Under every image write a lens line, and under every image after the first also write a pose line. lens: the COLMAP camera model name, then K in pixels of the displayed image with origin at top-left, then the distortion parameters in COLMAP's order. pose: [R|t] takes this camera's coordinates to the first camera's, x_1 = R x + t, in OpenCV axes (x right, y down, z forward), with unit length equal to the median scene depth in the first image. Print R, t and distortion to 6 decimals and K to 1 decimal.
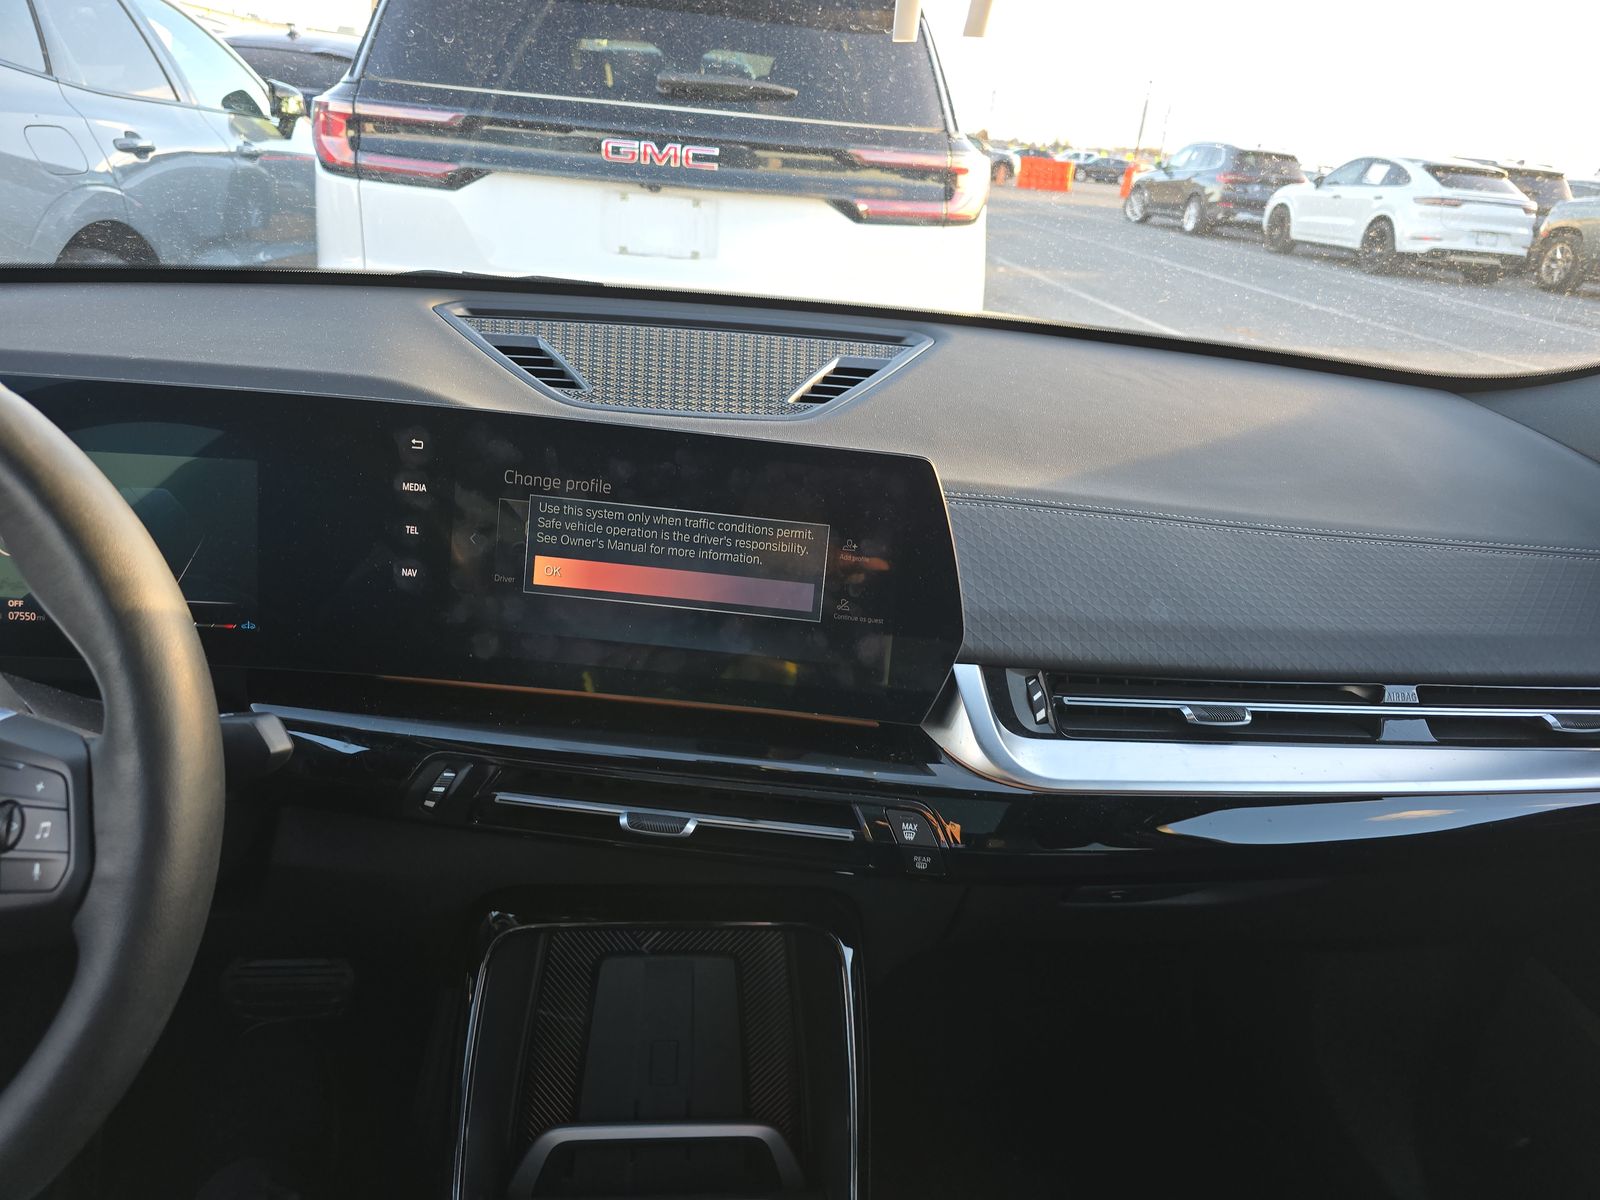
lens RADIAL K [[1063.1, 0, 806.9], [0, 1063.1, 601.2], [0, 0, 1]] dist [0.010107, -0.004258]
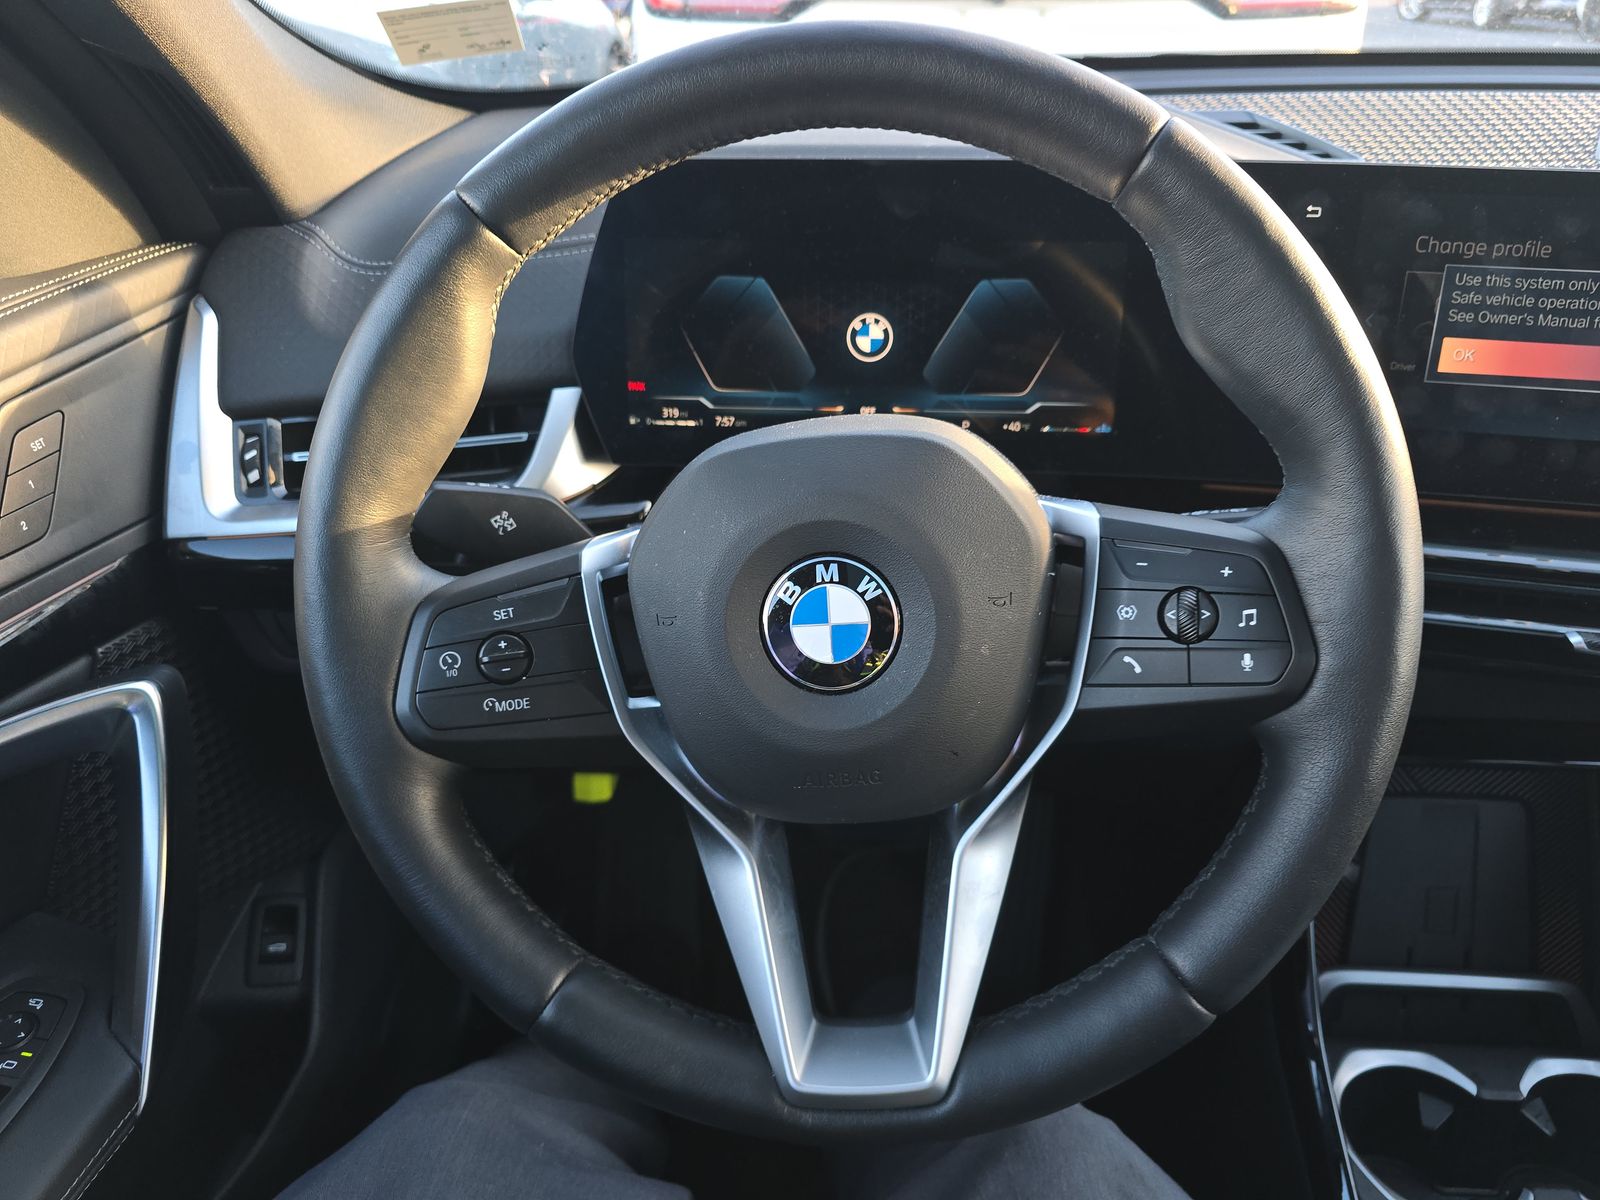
lens RADIAL K [[1063.1, 0, 807.6], [0, 1063.1, 598.8], [0, 0, 1]] dist [0.010107, -0.004258]
pose [[0.981356, 0.003573, -0.192165, -0.596480], [0.019321, 0.992928, 0.117132, 0.056201], [0.191224, -0.118661, 0.974347, 0.033586]]
